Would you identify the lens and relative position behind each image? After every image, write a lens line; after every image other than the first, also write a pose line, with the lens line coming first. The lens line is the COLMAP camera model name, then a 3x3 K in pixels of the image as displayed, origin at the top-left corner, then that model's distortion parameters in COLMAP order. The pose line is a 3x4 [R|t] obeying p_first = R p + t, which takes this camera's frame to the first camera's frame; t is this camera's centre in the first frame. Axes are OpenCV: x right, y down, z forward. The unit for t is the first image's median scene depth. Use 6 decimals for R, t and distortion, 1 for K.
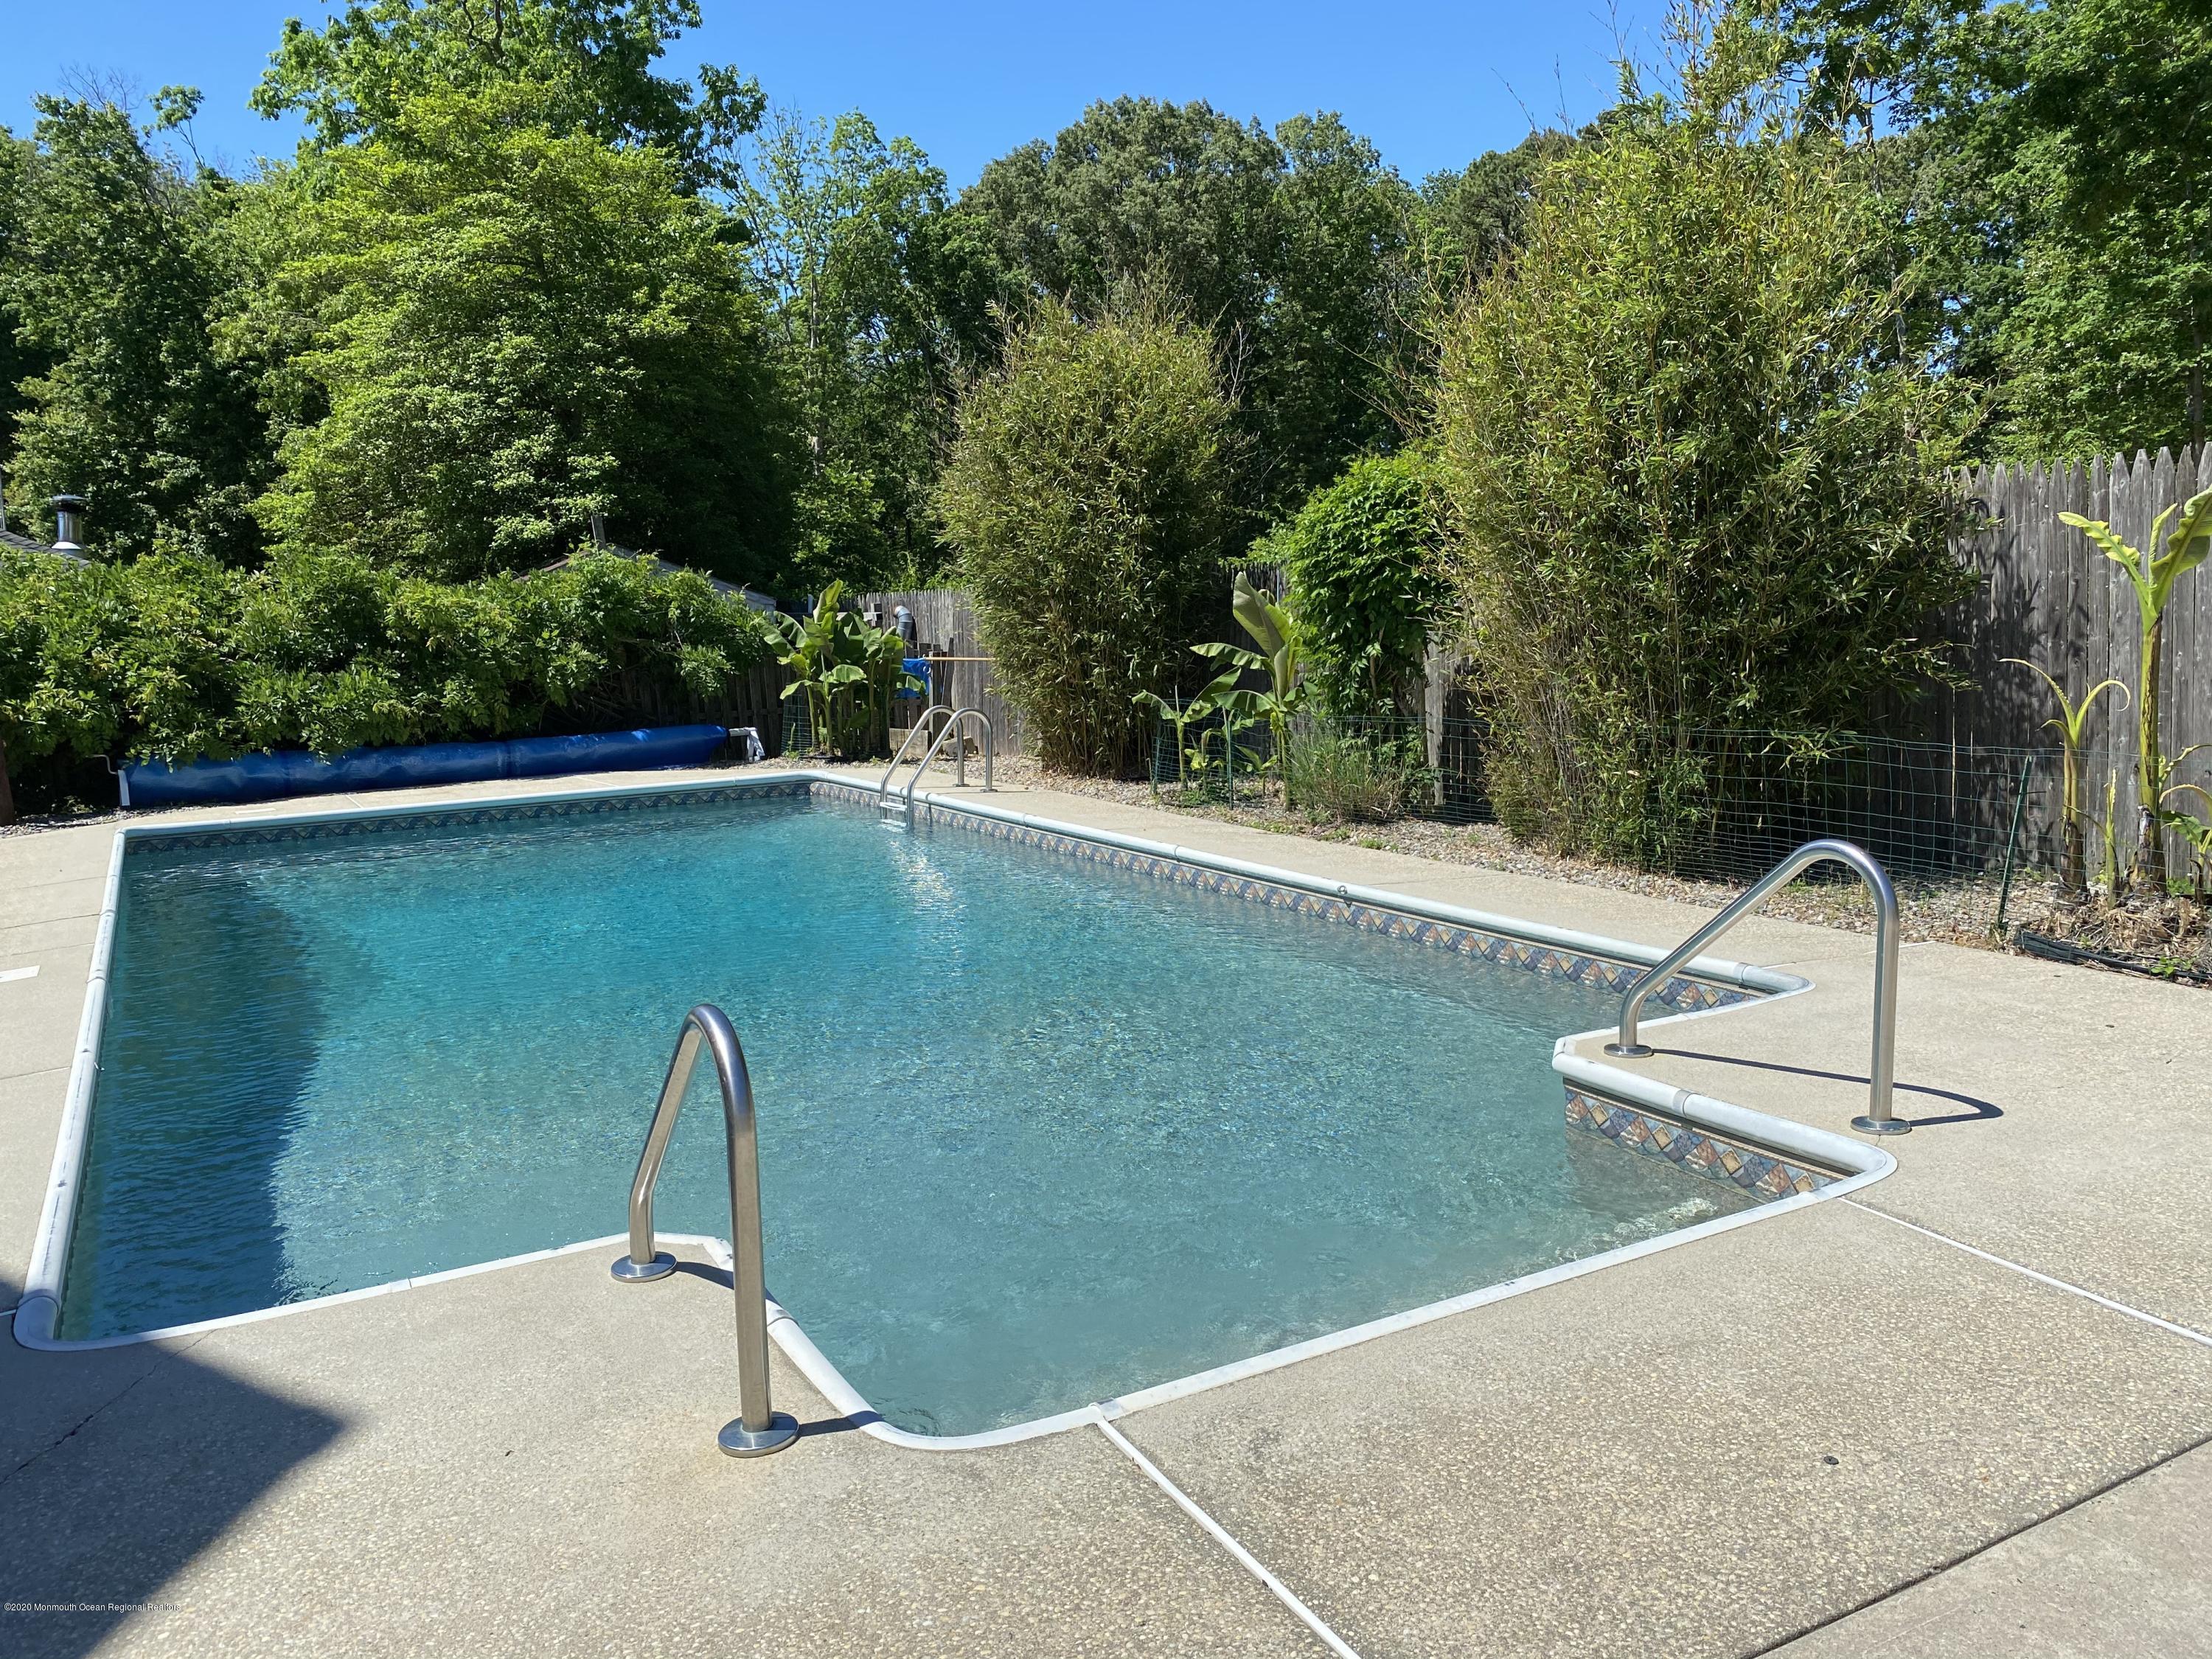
lens RADIAL K [[1658.0, 0, 1105.5], [0, 1658.0, 860.1], [0, 0, 1]] dist [0.060578, -0.088451]
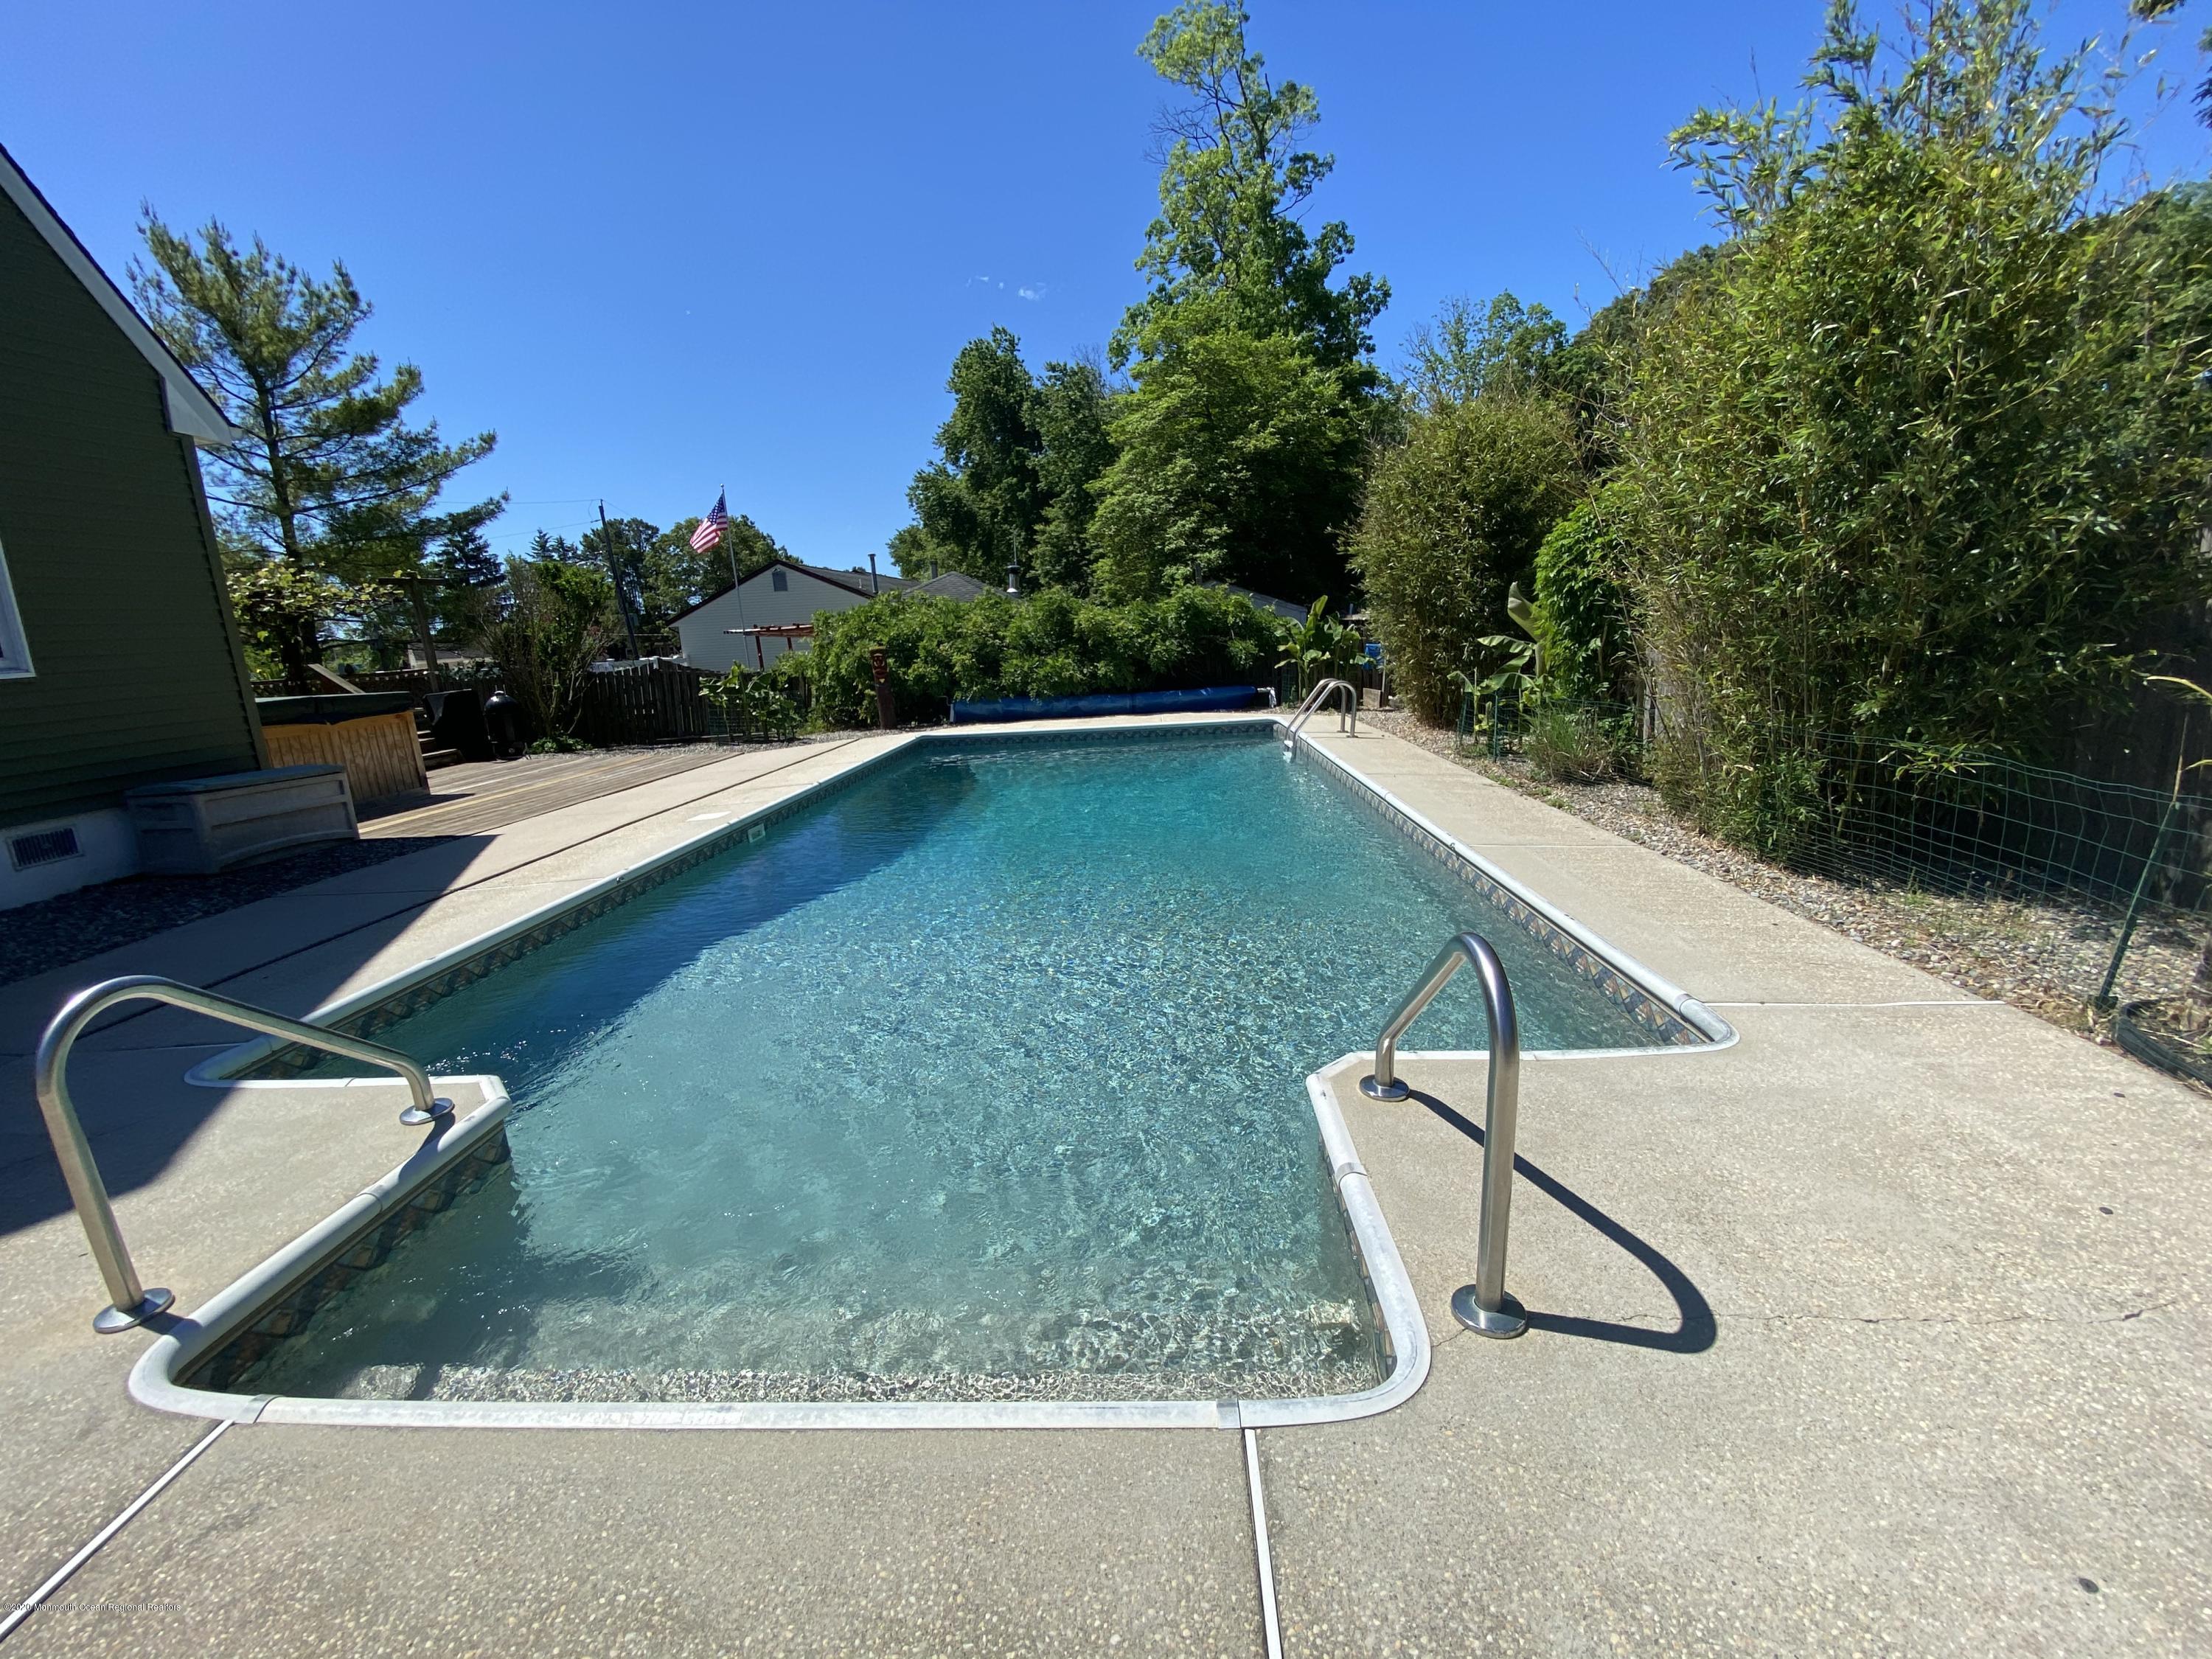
lens RADIAL K [[904.5, 0, 1106.0], [0, 904.5, 829.5], [0, 0, 1]] dist [0.030758, -0.024679]
pose [[0.851967, 0.100579, -0.513845, 0.132386], [-0.055970, 0.993248, 0.101617, -0.023620], [0.520596, -0.057814, 0.851844, 0.147905]]
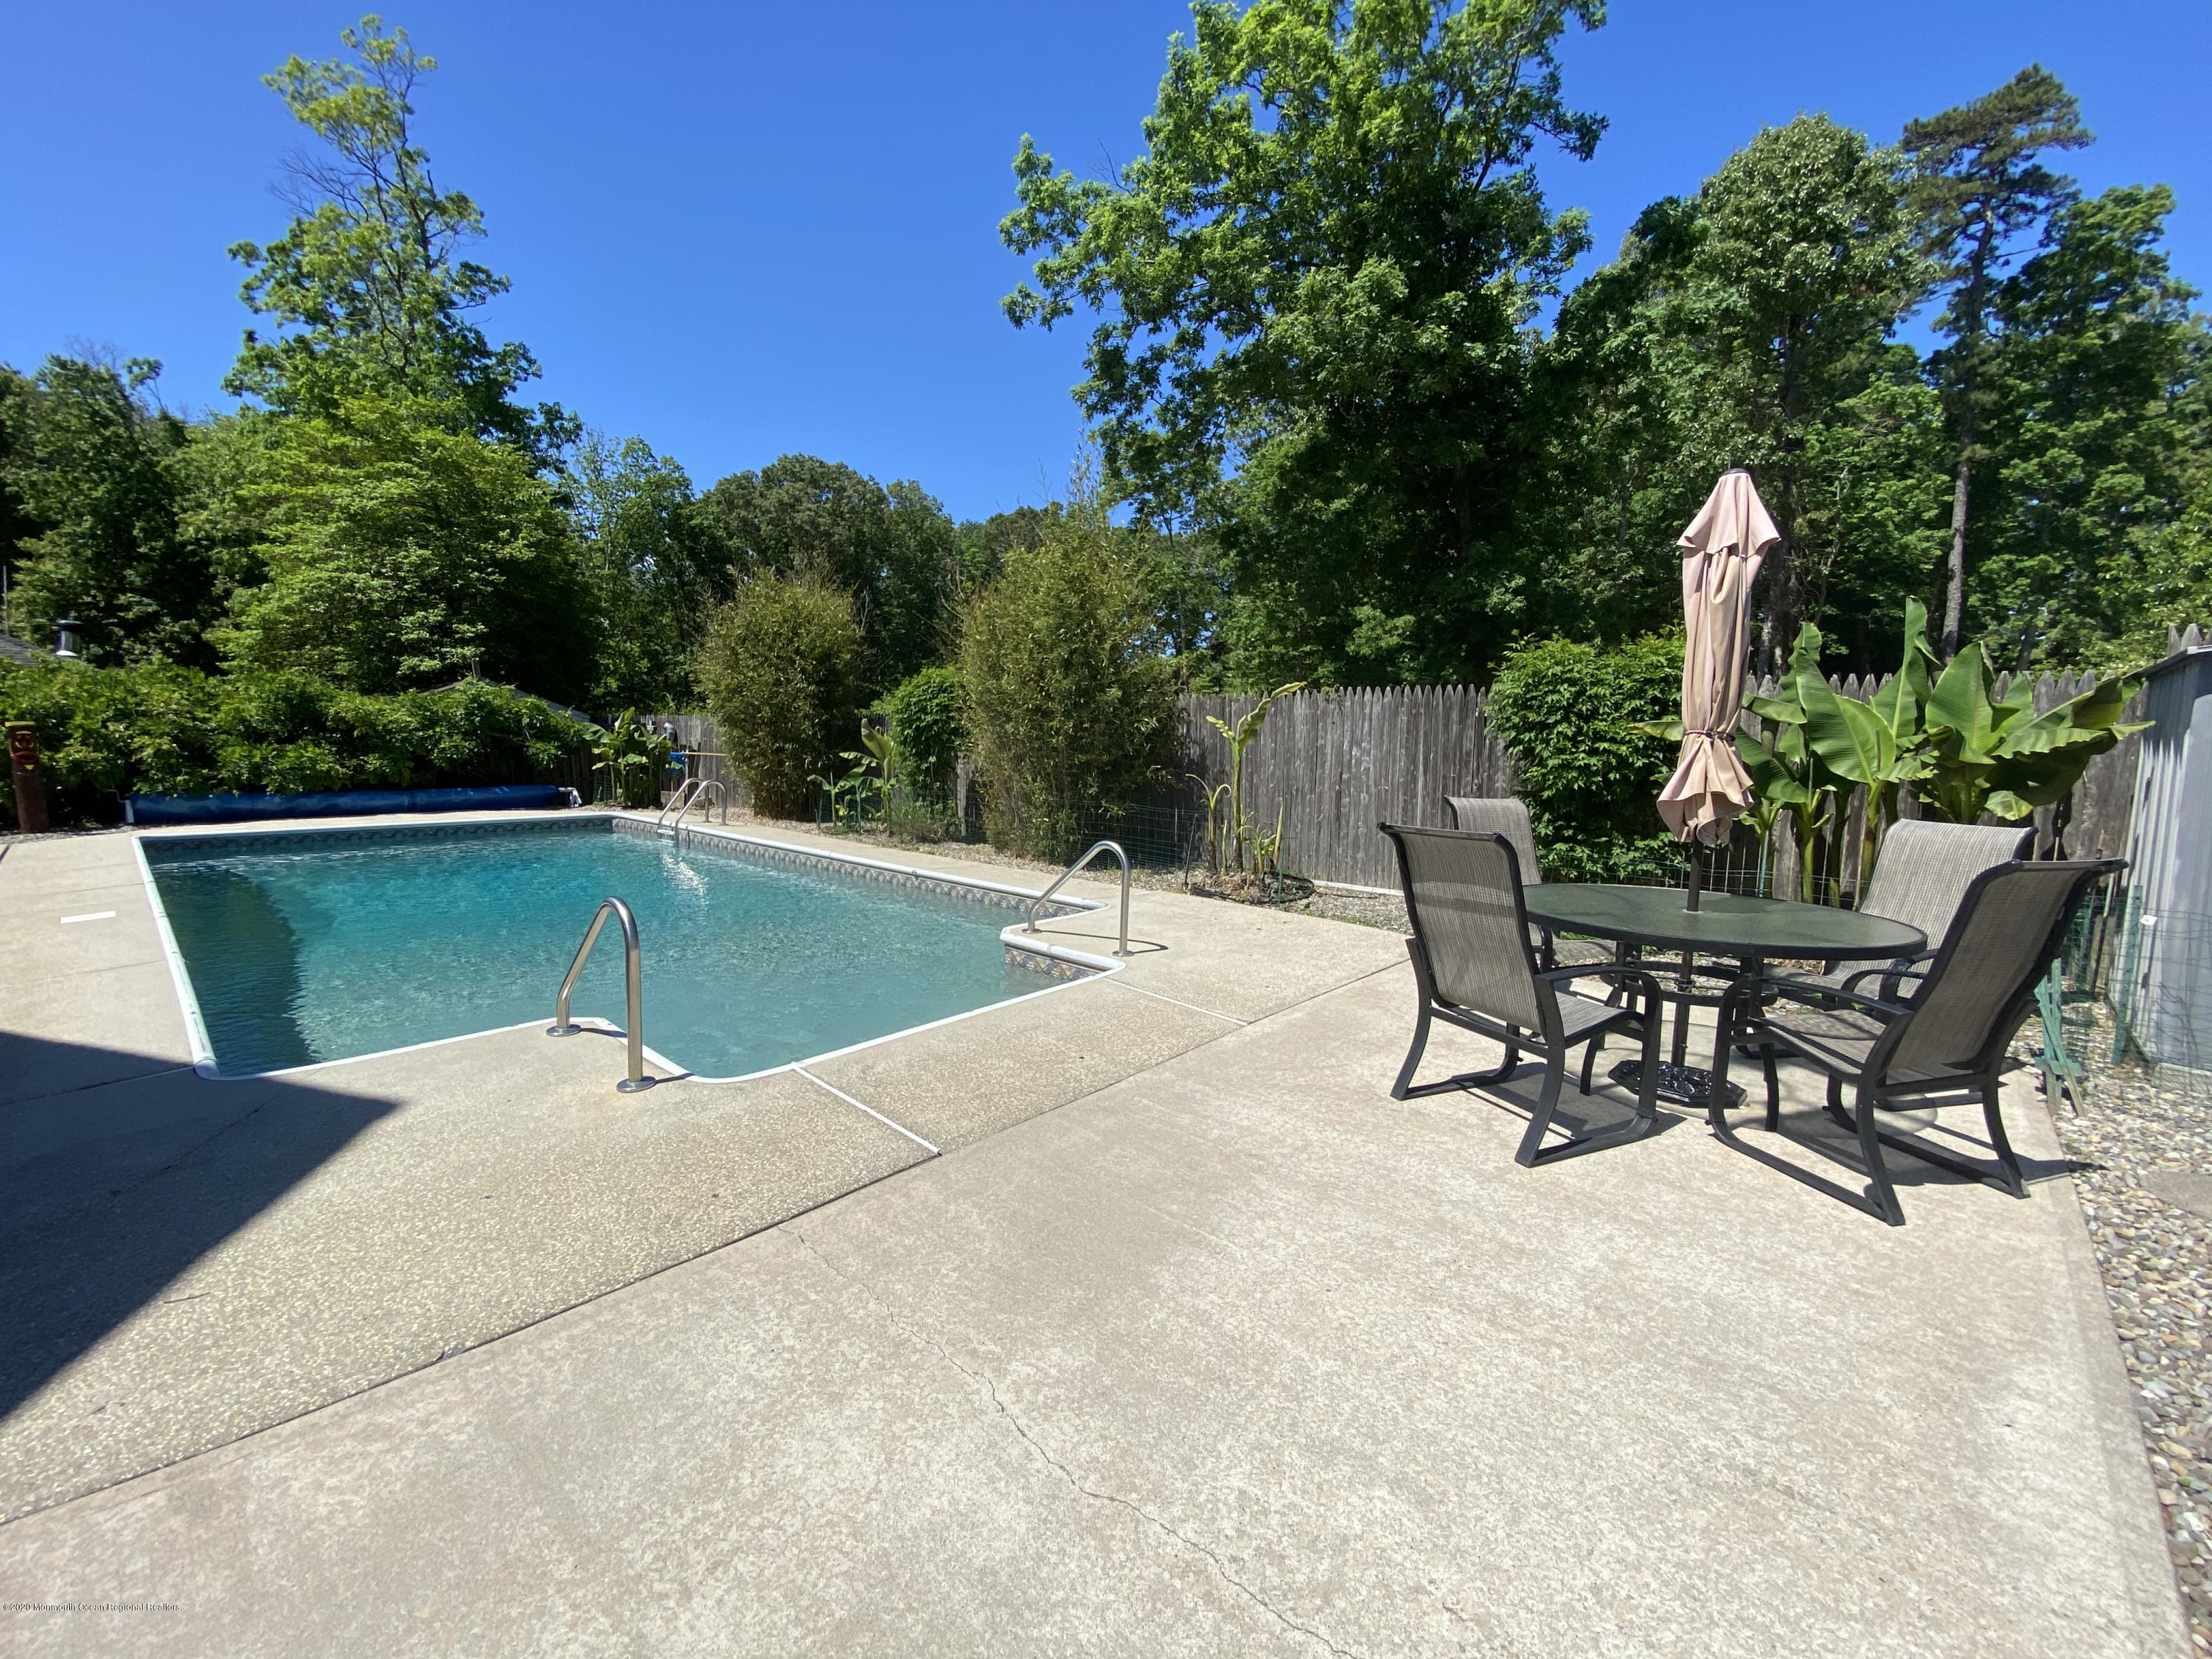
lens RADIAL K [[896.3, 0, 1101.0], [0, 896.3, 832.0], [0, 0, 1]] dist [0.027652, -0.024129]
pose [[0.942489, 0.020207, 0.333627, -0.006902], [-0.004088, 0.998793, -0.048947, 0.010611], [-0.334213, 0.044768, 0.941434, -0.071477]]
